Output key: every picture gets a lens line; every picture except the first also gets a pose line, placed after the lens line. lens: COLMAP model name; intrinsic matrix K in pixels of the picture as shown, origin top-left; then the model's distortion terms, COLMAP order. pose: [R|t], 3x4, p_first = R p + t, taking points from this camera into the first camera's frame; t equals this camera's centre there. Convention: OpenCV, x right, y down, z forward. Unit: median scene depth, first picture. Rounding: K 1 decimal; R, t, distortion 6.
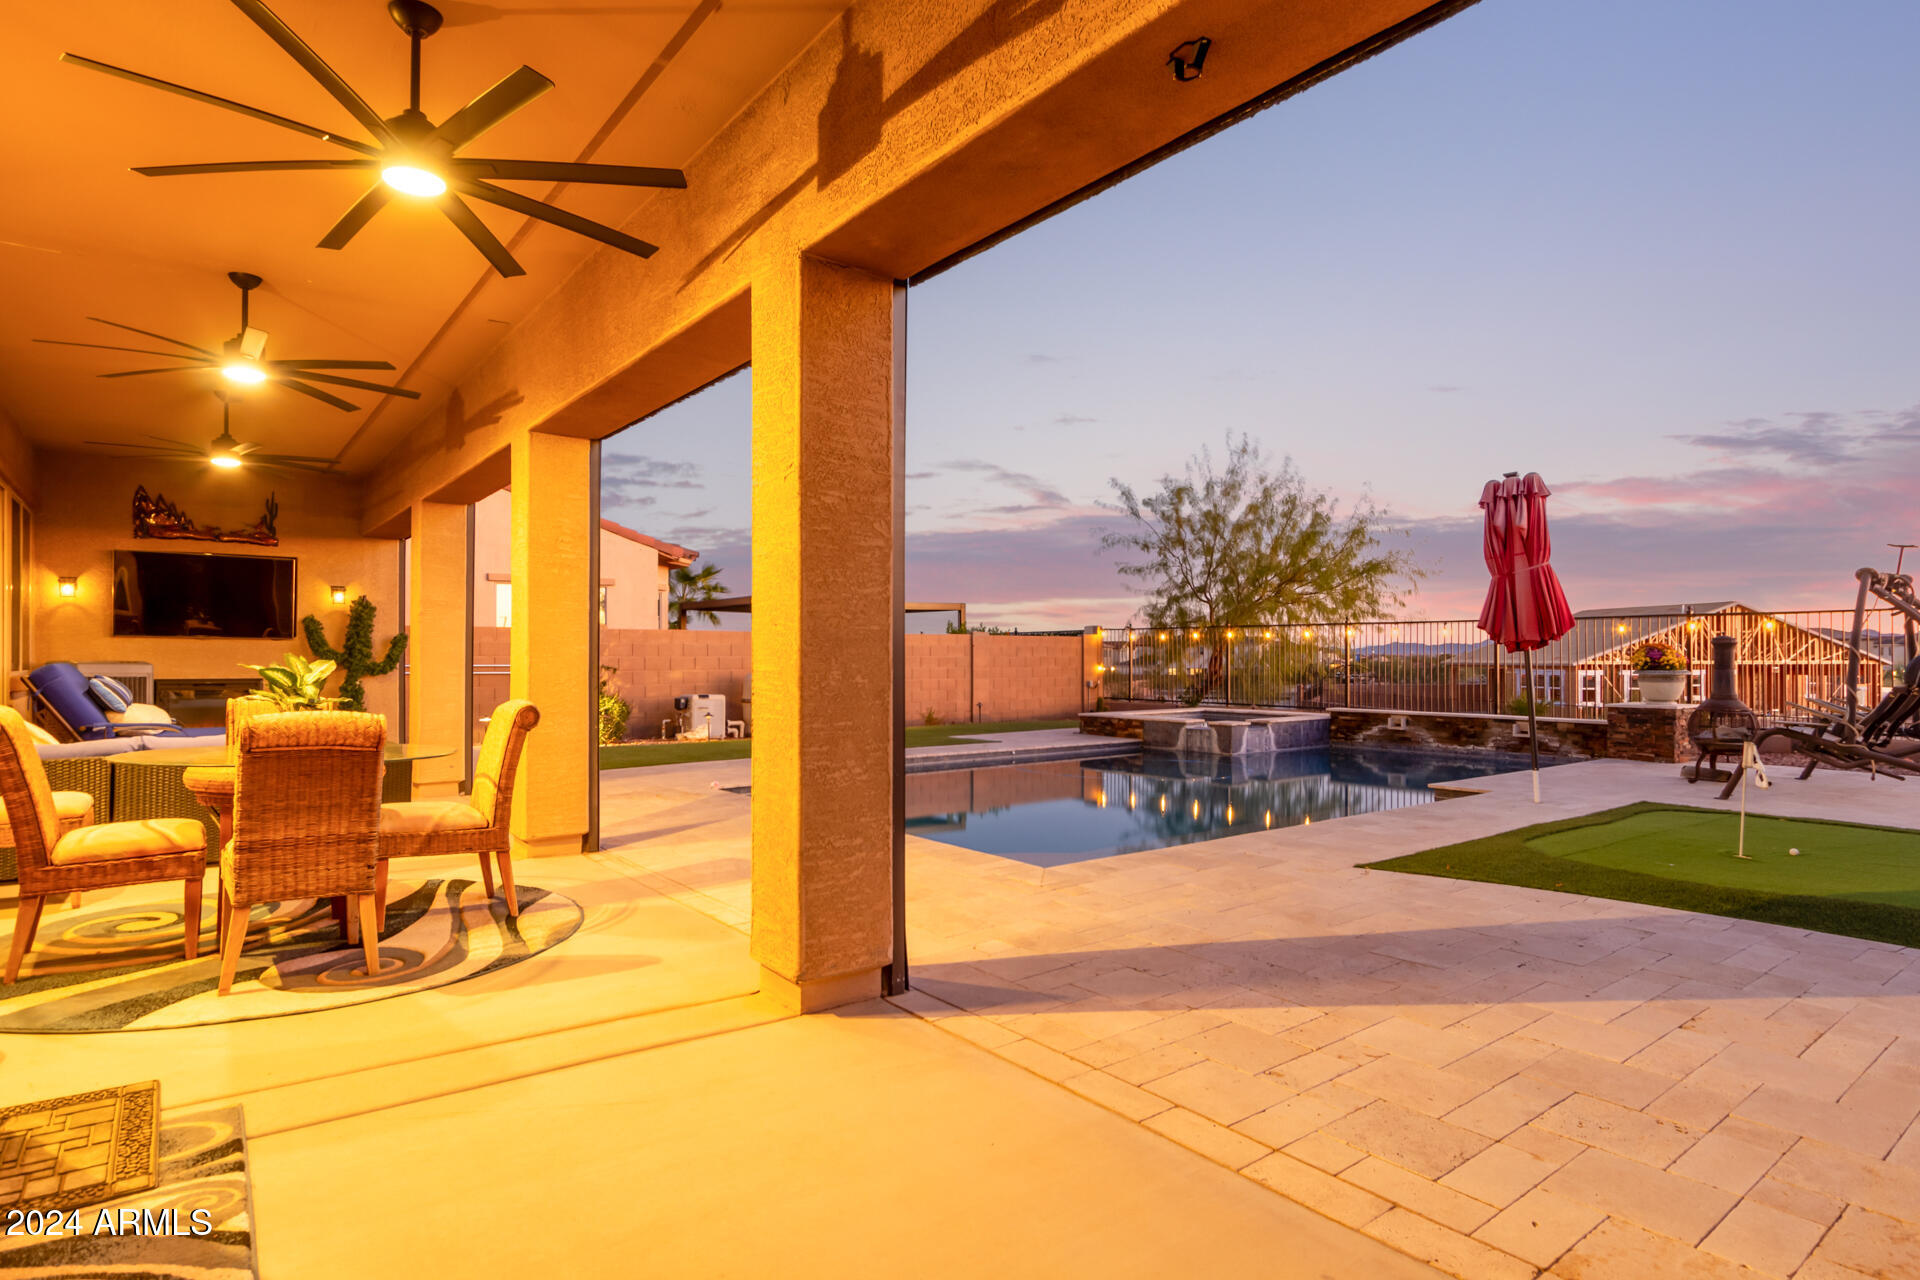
lens RADIAL K [[1031.1, 0, 967.6], [0, 1031.1, 656.7], [0, 0, 1]] dist [0.000265, -0.000507]
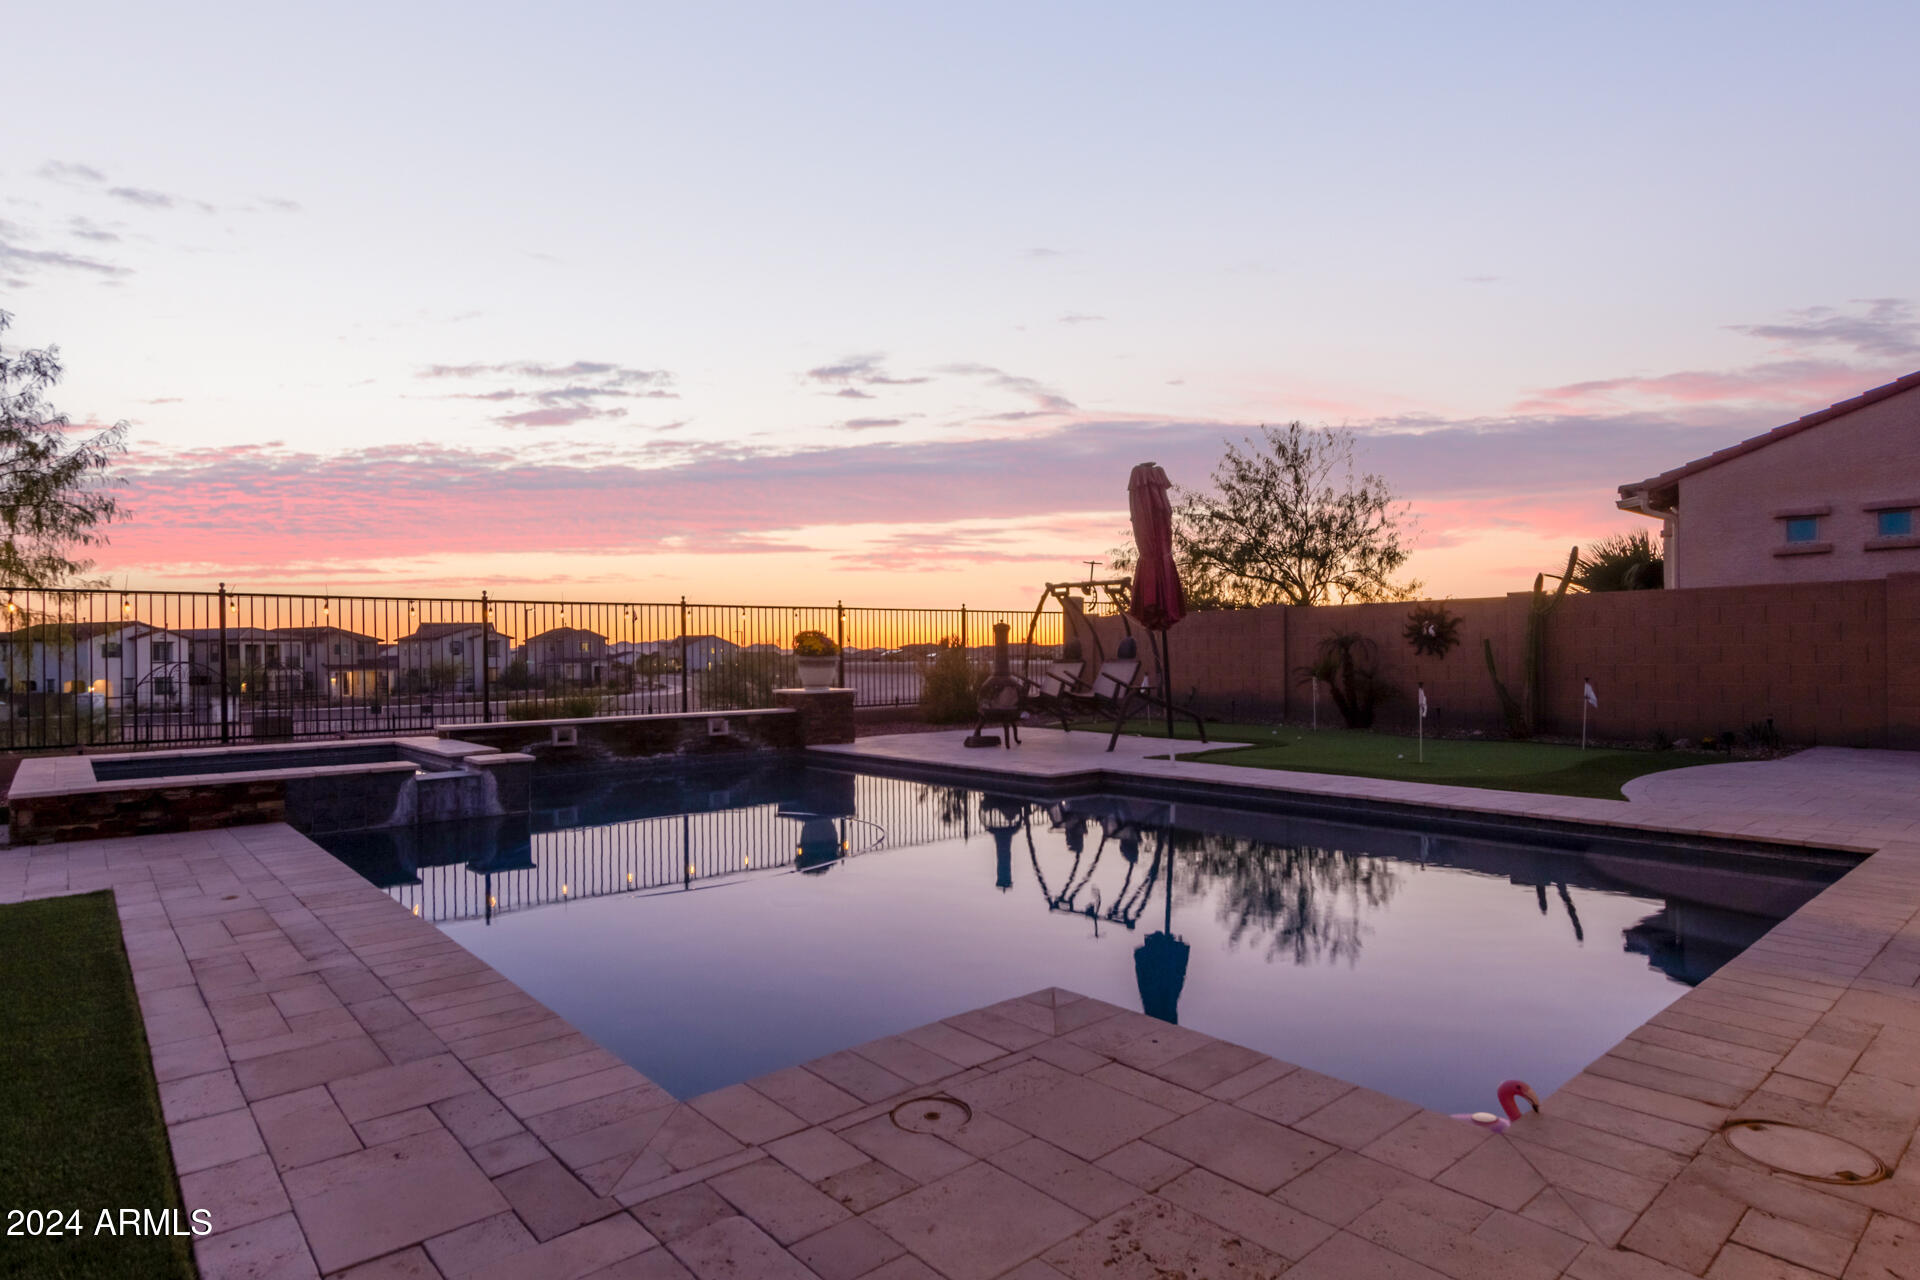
lens RADIAL K [[1043.6, 0, 966.3], [0, 1043.6, 654.7], [0, 0, 1]] dist [-0.000065, 0.002344]
pose [[-0.054286, -0.001345, 0.998525, -0.387037], [0.013607, 0.999905, 0.002087, 0.011091], [-0.998433, 0.013700, -0.054263, 0.900635]]
